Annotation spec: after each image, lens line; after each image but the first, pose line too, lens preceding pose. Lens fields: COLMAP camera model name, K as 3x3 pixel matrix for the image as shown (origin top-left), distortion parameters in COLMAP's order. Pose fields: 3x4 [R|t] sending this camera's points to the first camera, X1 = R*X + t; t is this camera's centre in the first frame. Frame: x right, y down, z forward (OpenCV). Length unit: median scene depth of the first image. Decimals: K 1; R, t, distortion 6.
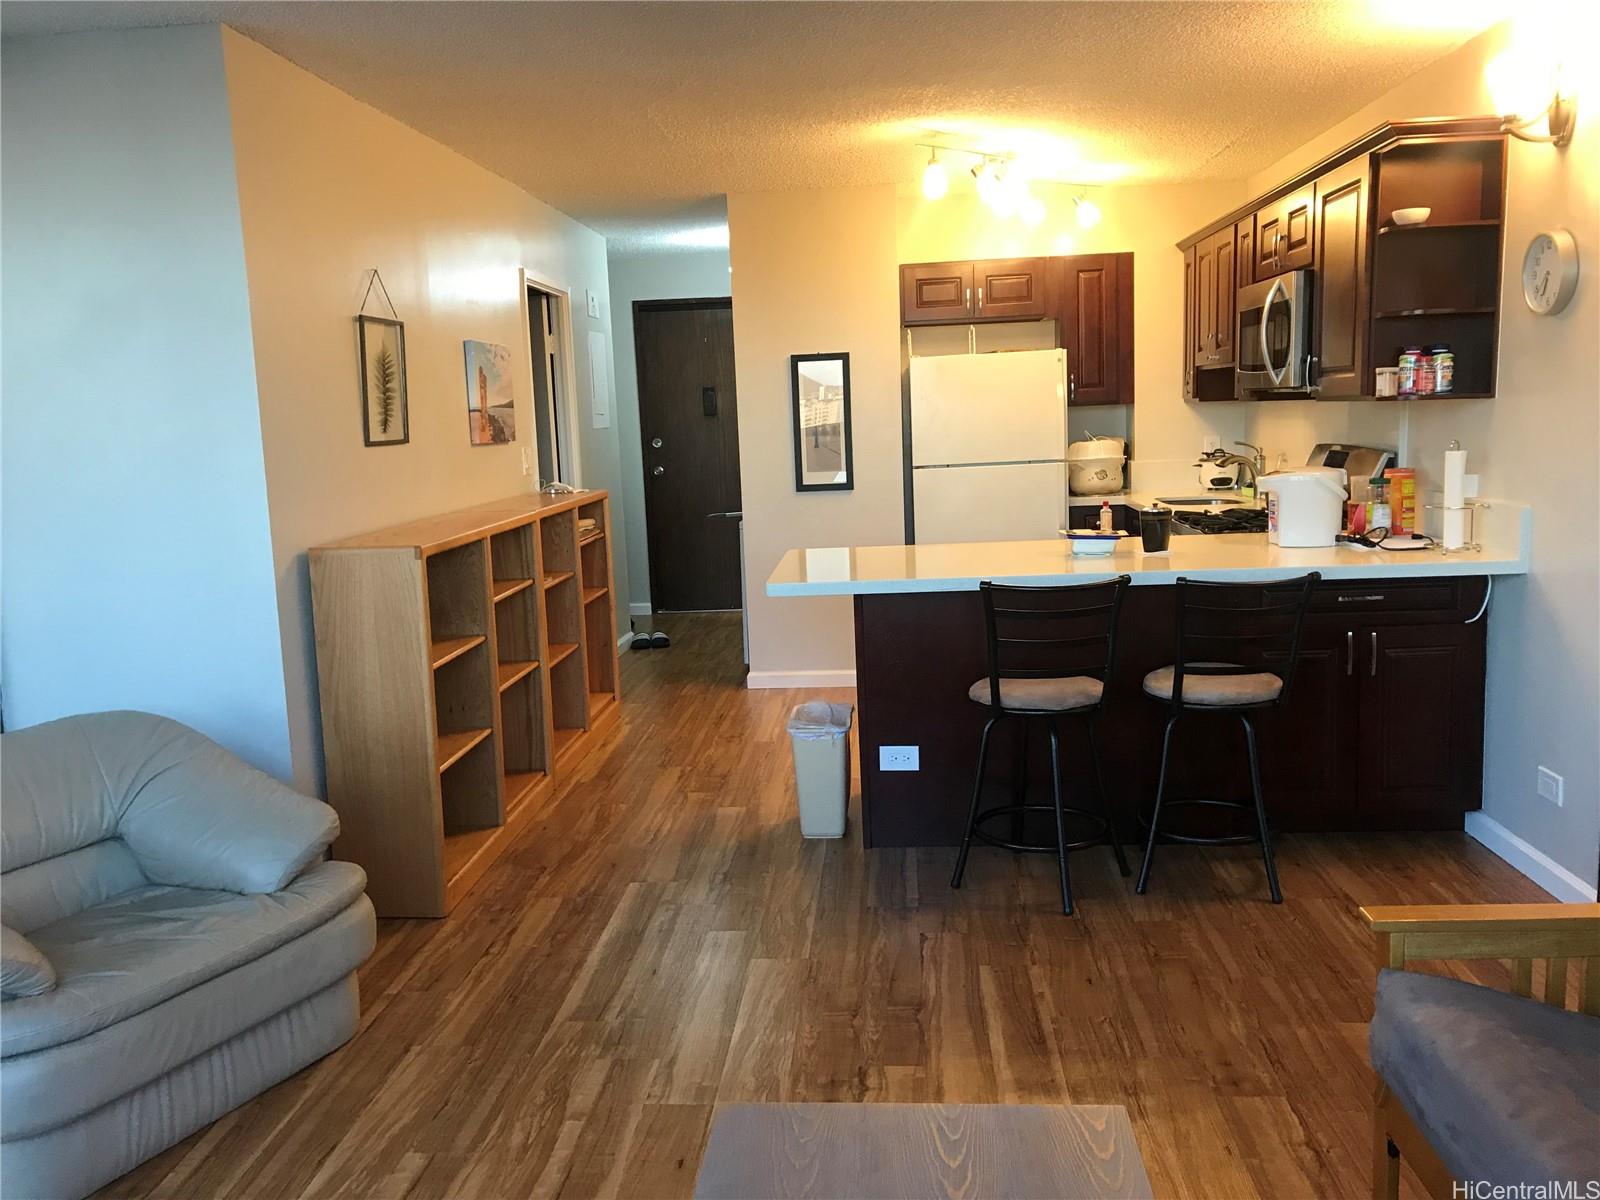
lens RADIAL K [[1321.1, 0, 800.0], [0, 1321.1, 600.0], [0, 0, 1]] dist [0.031648, 0.003320]
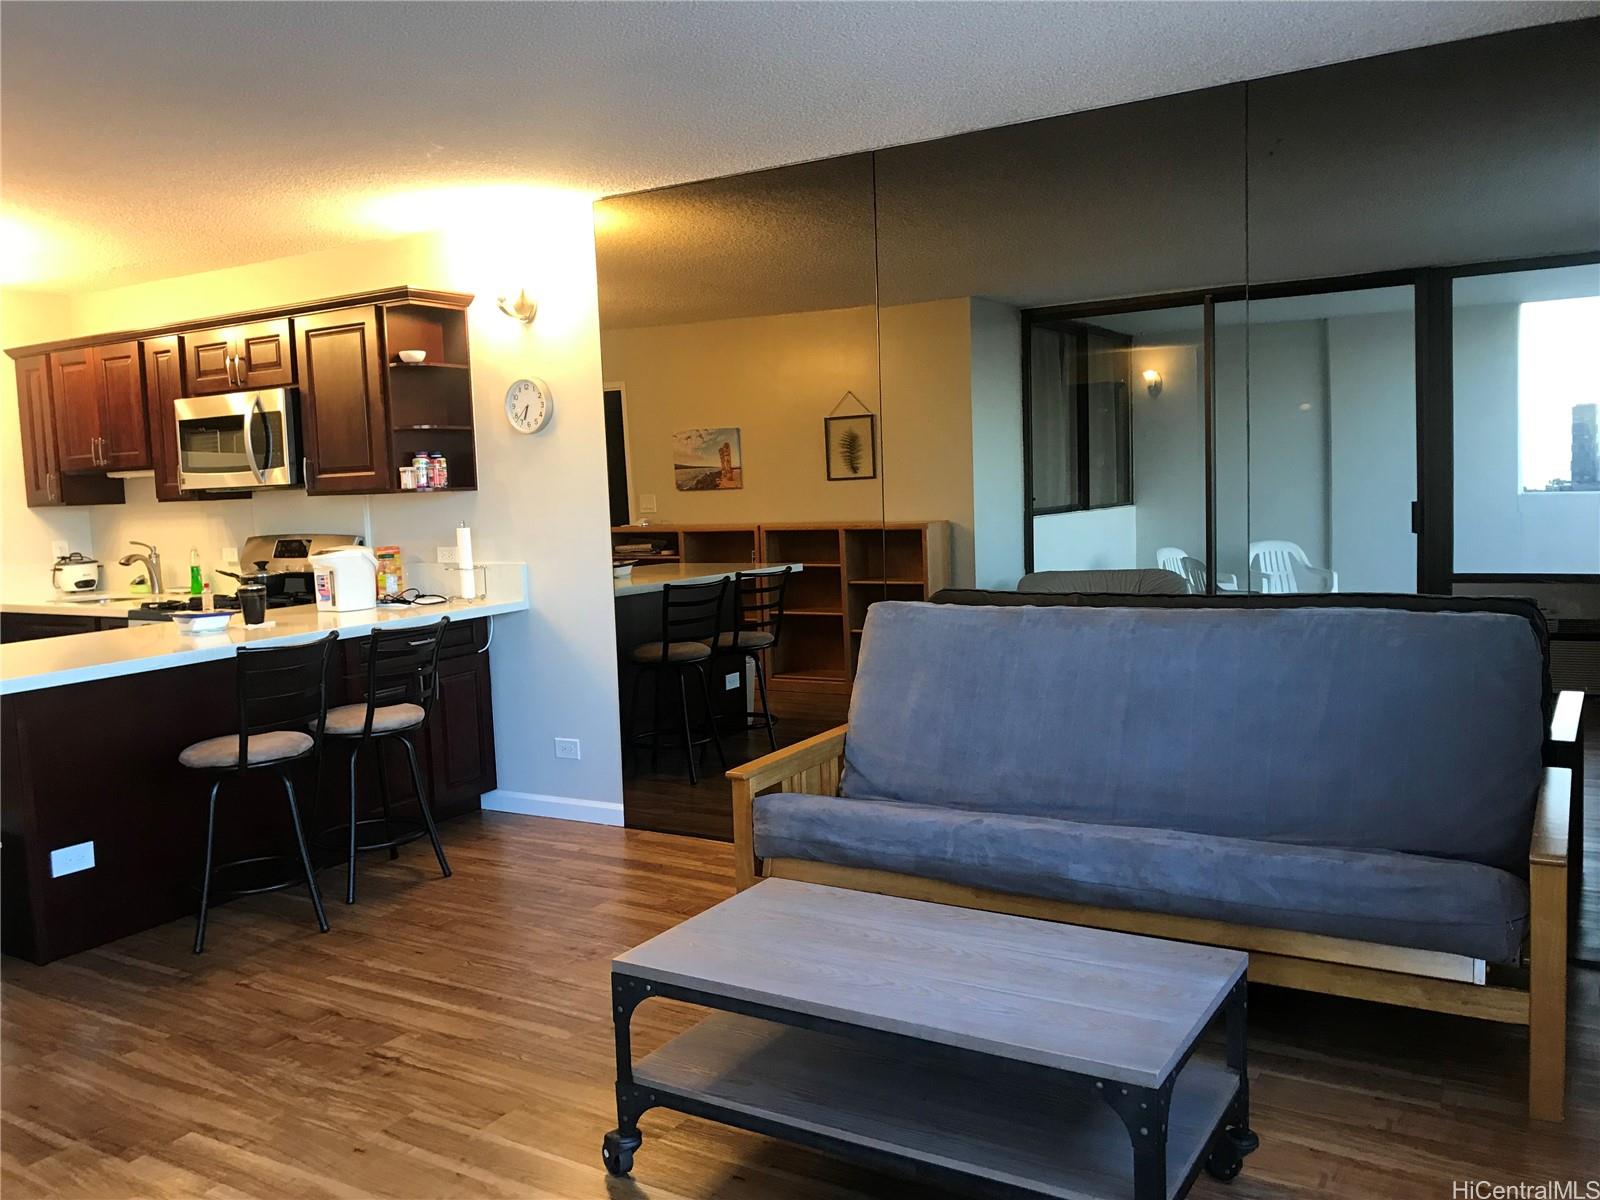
lens RADIAL K [[1321.1, 0, 800.0], [0, 1321.1, 600.0], [0, 0, 1]] dist [0.031648, 0.003320]
pose [[0.470781, -0.070320, 0.879443, -0.545126], [0.154918, 0.987920, -0.003936, 0.020830], [-0.868542, 0.138094, 0.475987, 0.055683]]
